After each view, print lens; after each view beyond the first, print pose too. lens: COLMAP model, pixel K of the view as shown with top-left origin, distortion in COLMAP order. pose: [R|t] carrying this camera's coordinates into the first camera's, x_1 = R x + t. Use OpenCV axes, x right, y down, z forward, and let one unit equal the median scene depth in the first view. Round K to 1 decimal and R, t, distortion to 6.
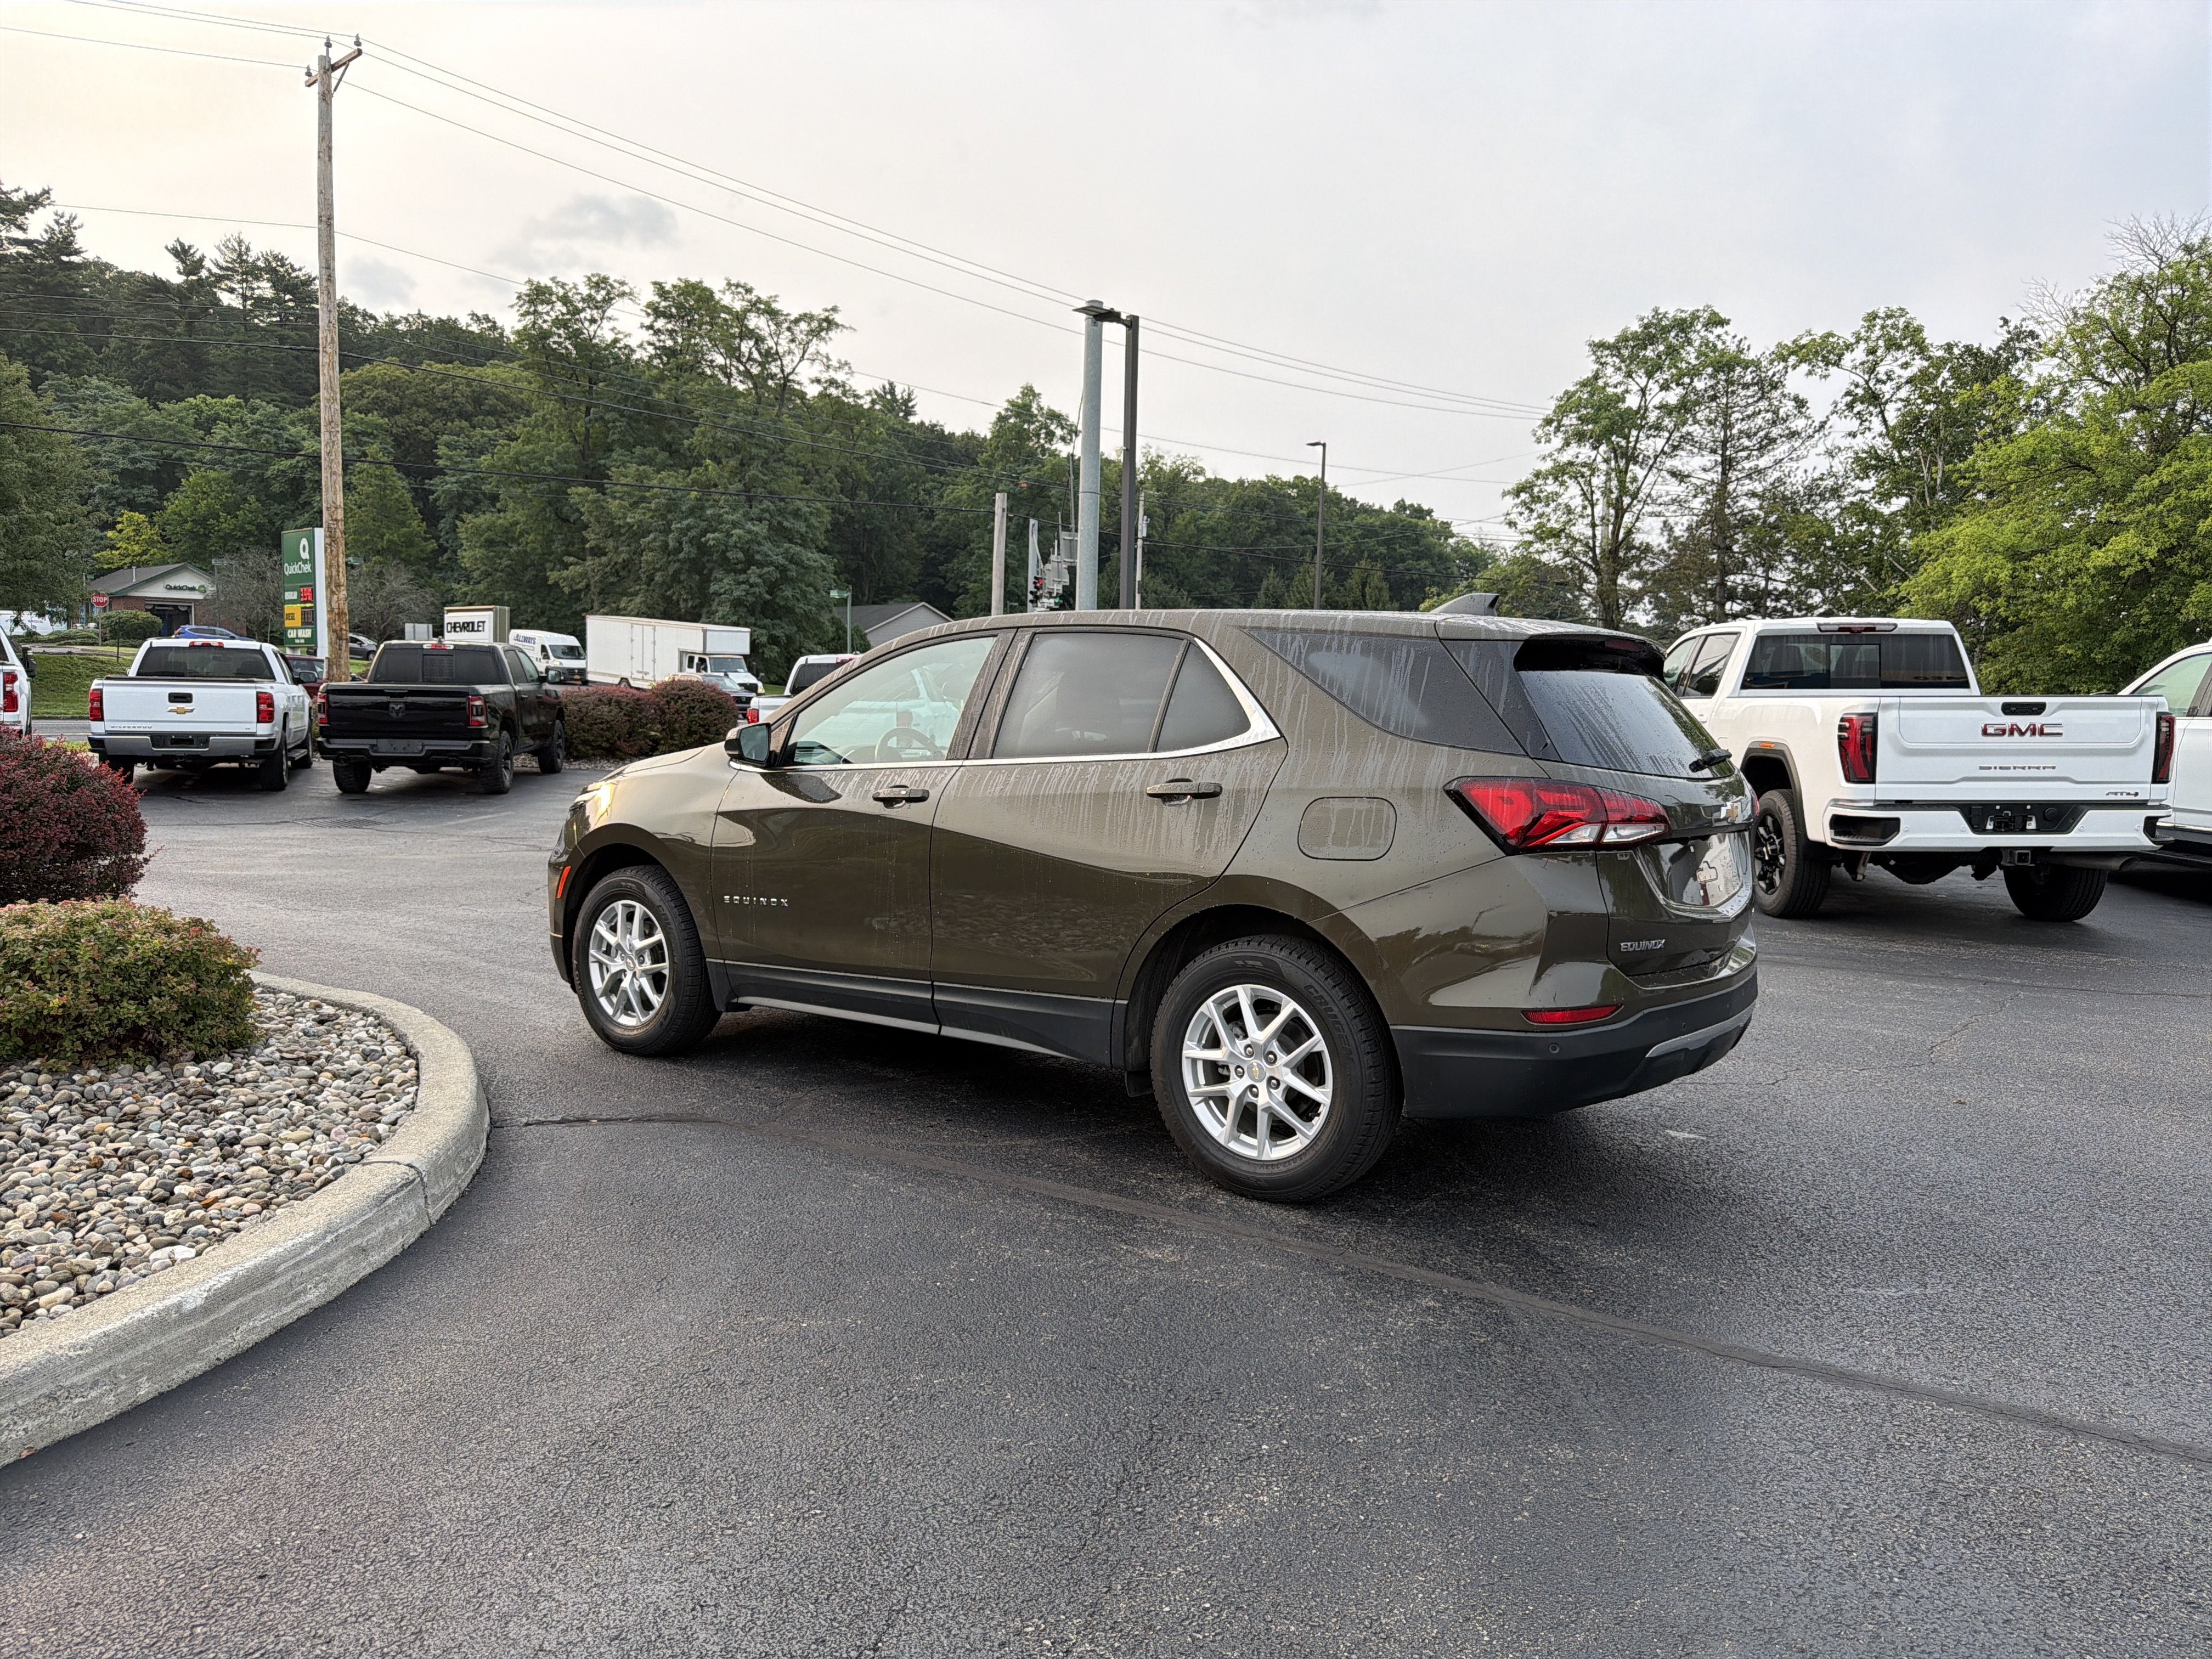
lens RADIAL K [[1580.8, 0, 1097.6], [0, 1580.8, 828.0], [0, 0, 1]] dist [-0.004260, -0.002766]
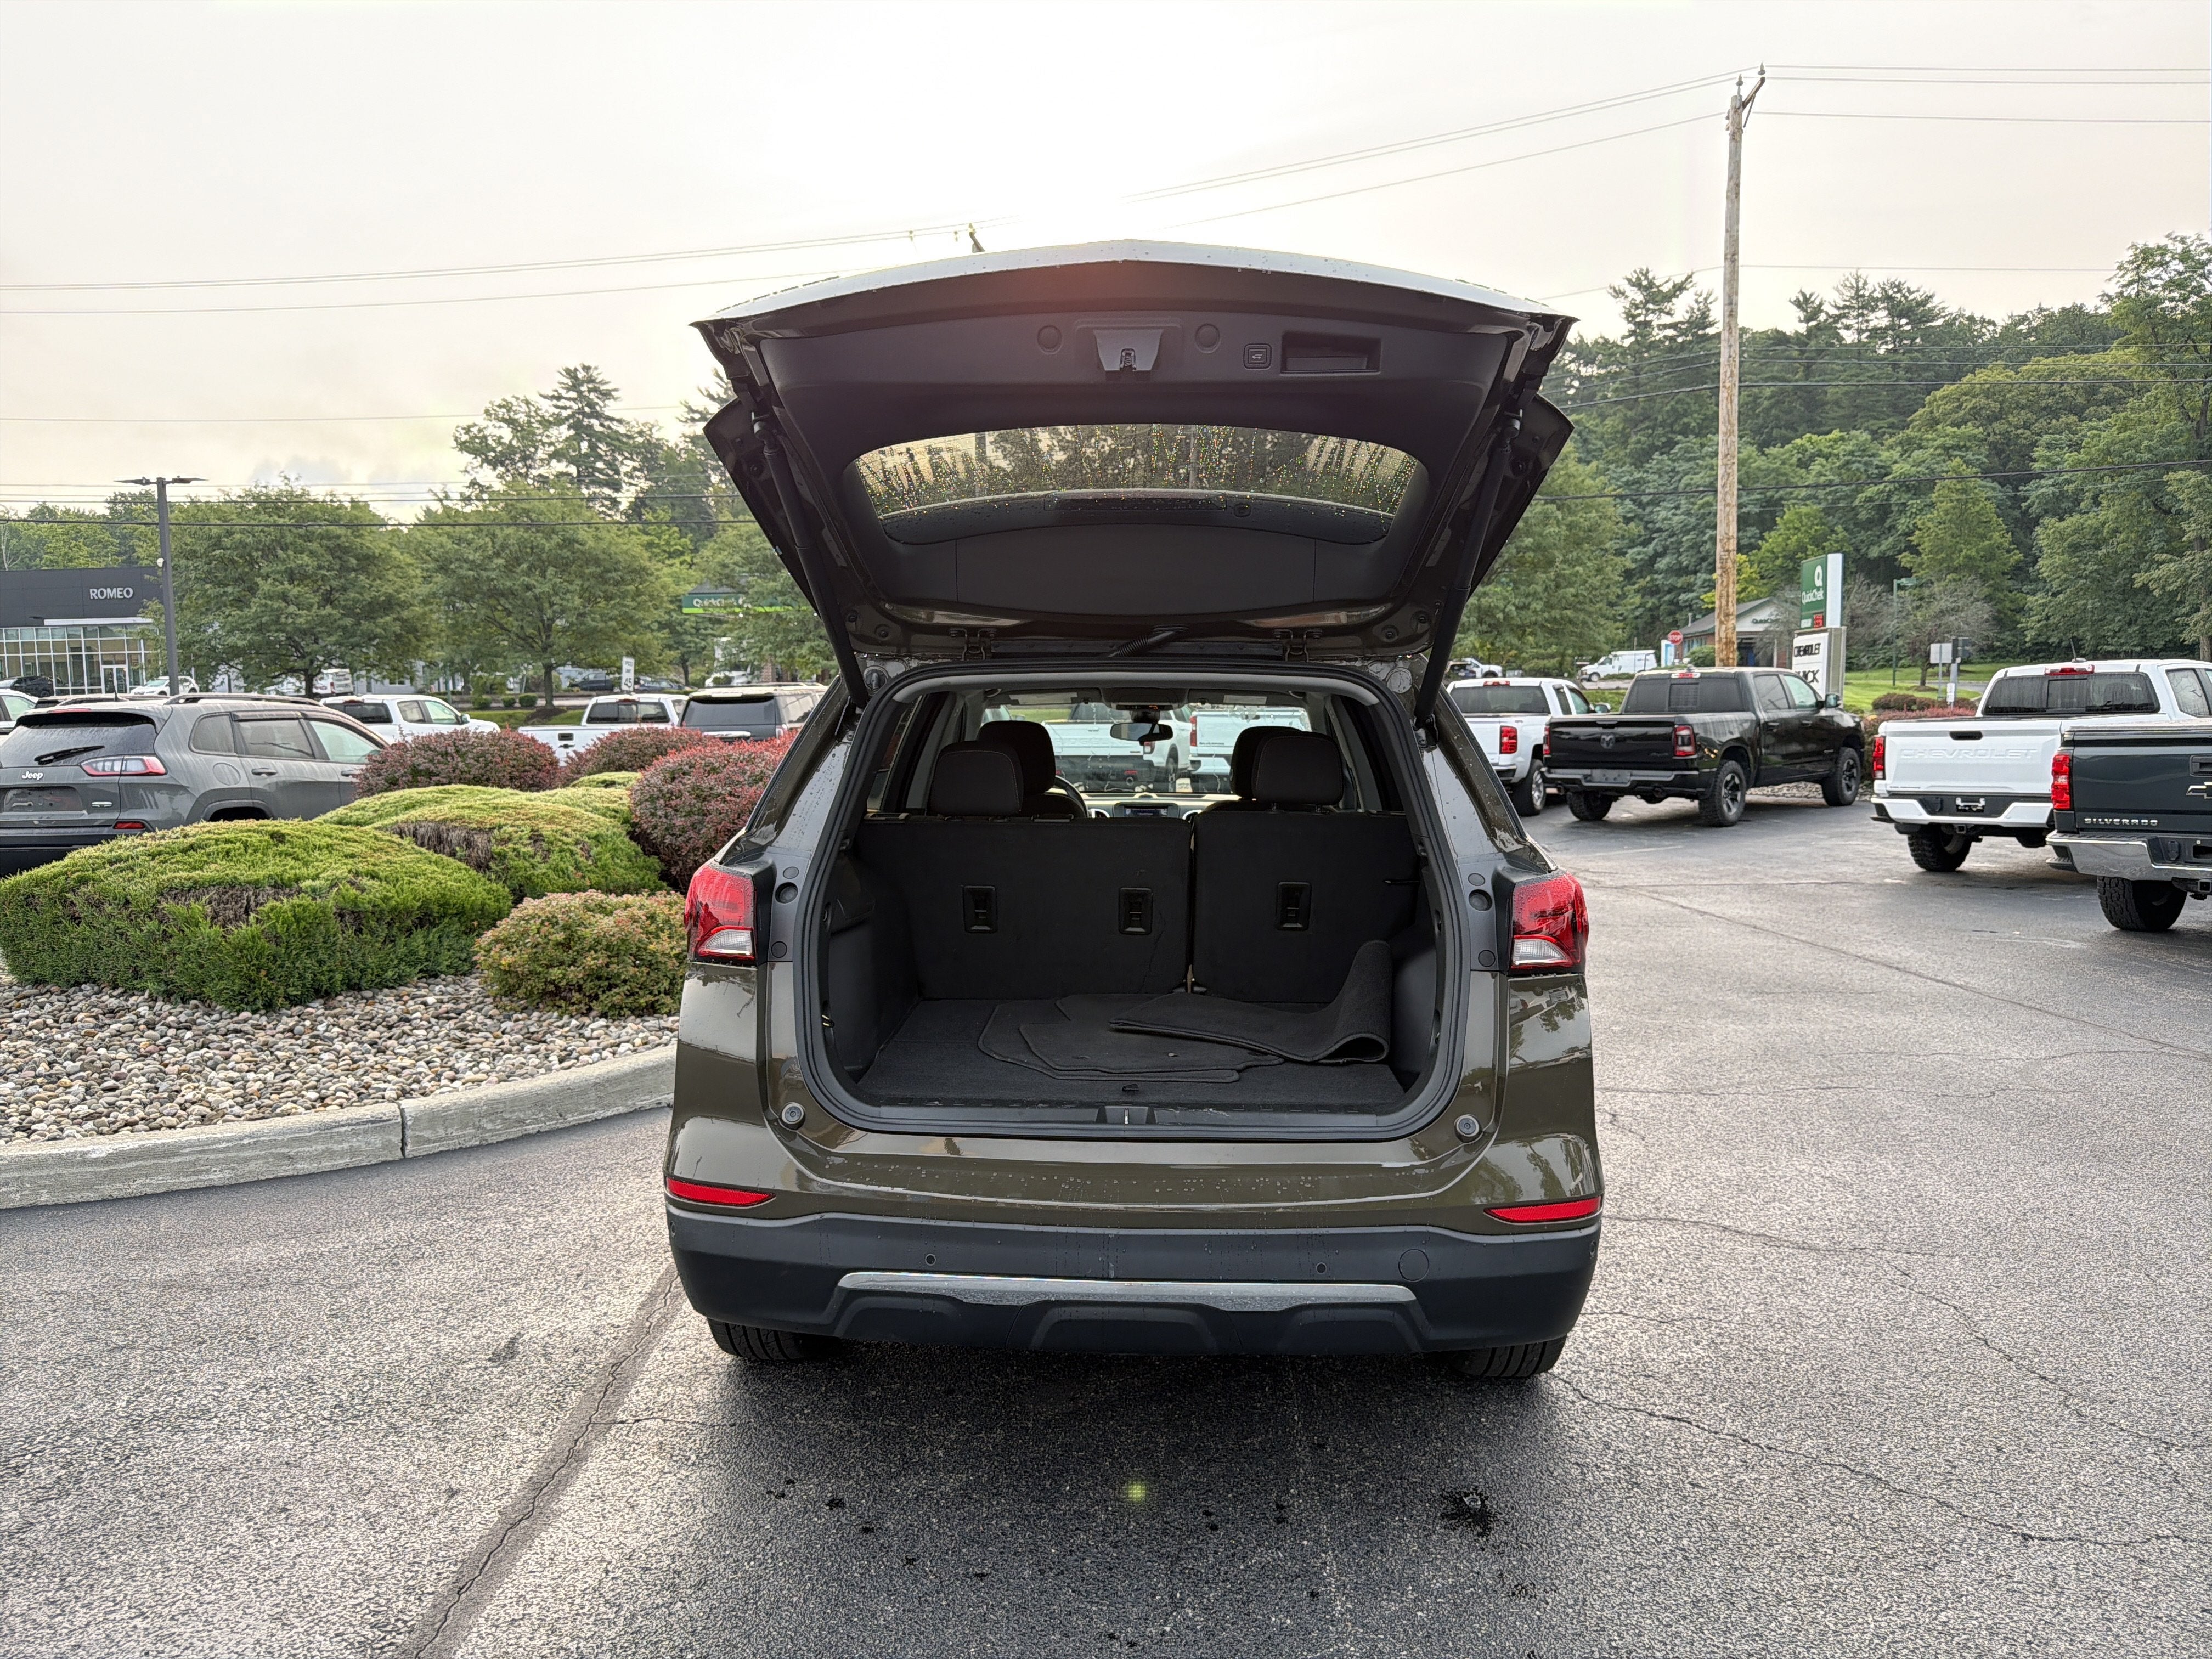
lens RADIAL K [[1576.6, 0, 1099.1], [0, 1576.6, 833.1], [0, 0, 1]] dist [0.003177, -0.005250]
pose [[0.574268, 0.038543, -0.817760, 0.088714], [-0.047861, 0.998763, 0.013464, -0.005715], [0.817267, 0.031407, 0.575402, 0.065562]]
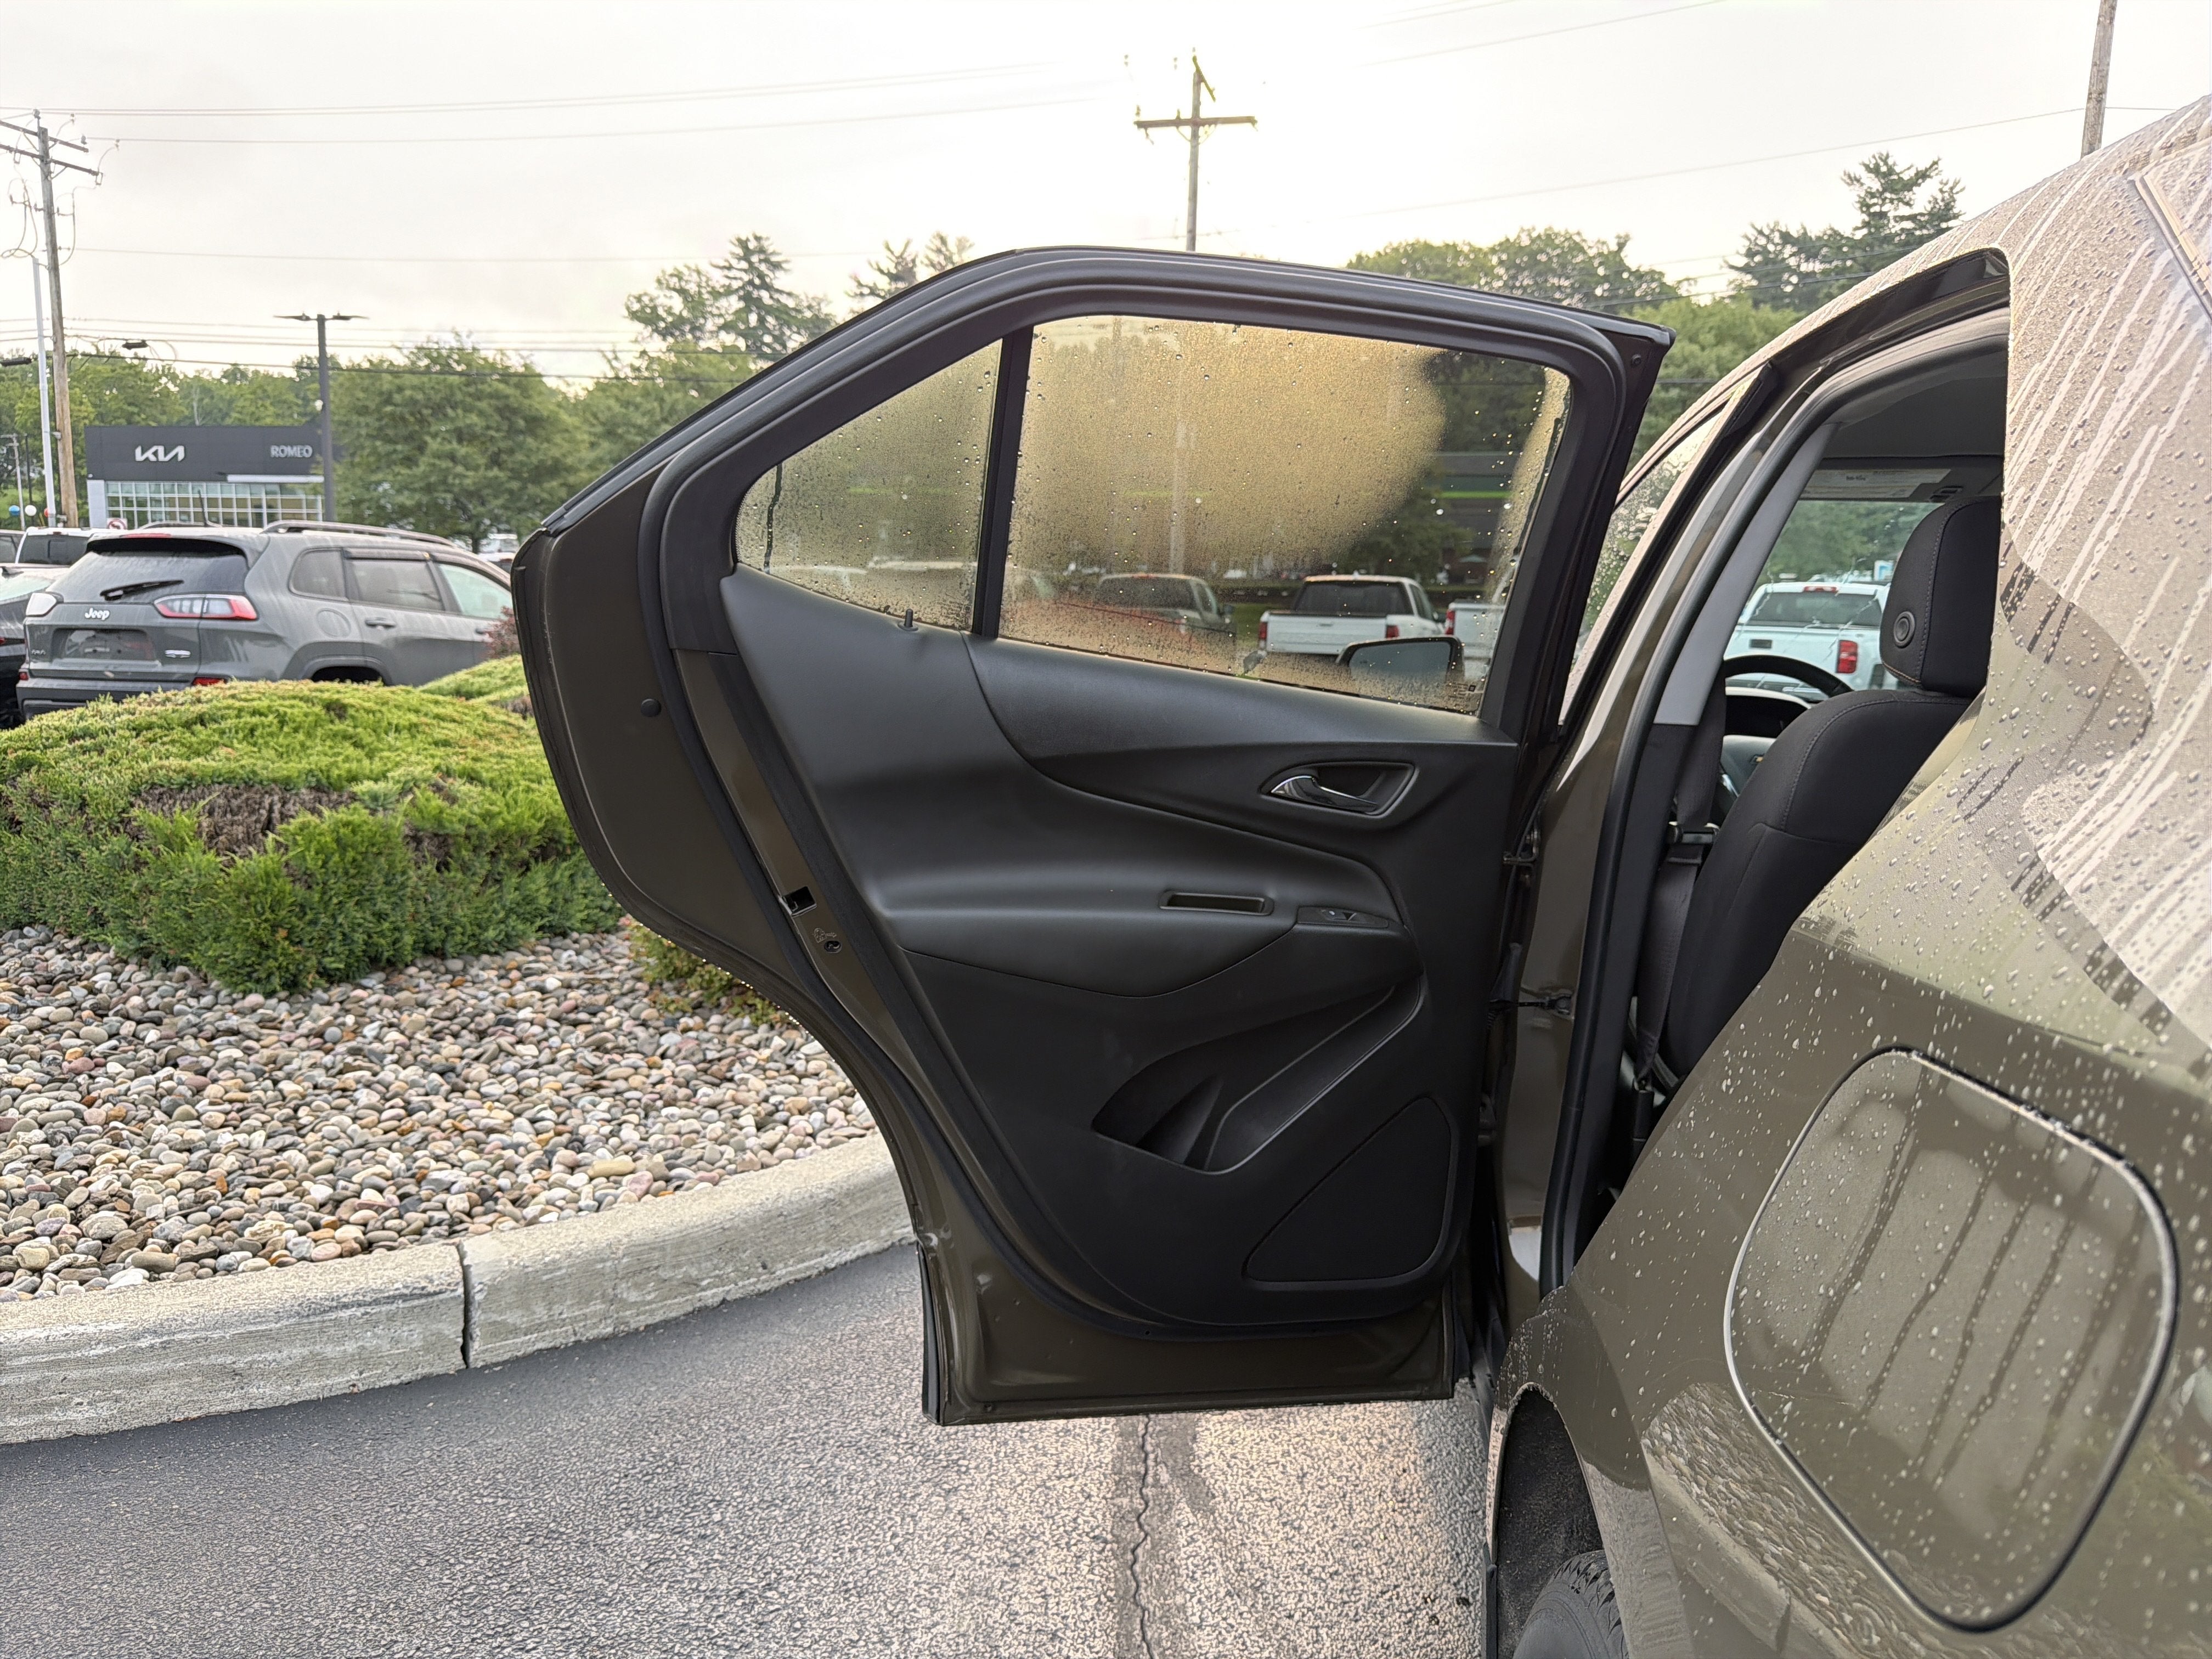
lens RADIAL K [[1582.4, 0, 1106.9], [0, 1582.4, 842.0], [0, 0, 1]] dist [-0.001110, -0.004922]
pose [[0.498185, 0.124086, -0.858146, 0.020918], [-0.095510, 0.991538, 0.087928, -0.004460], [0.861794, 0.038157, 0.505821, 0.082384]]
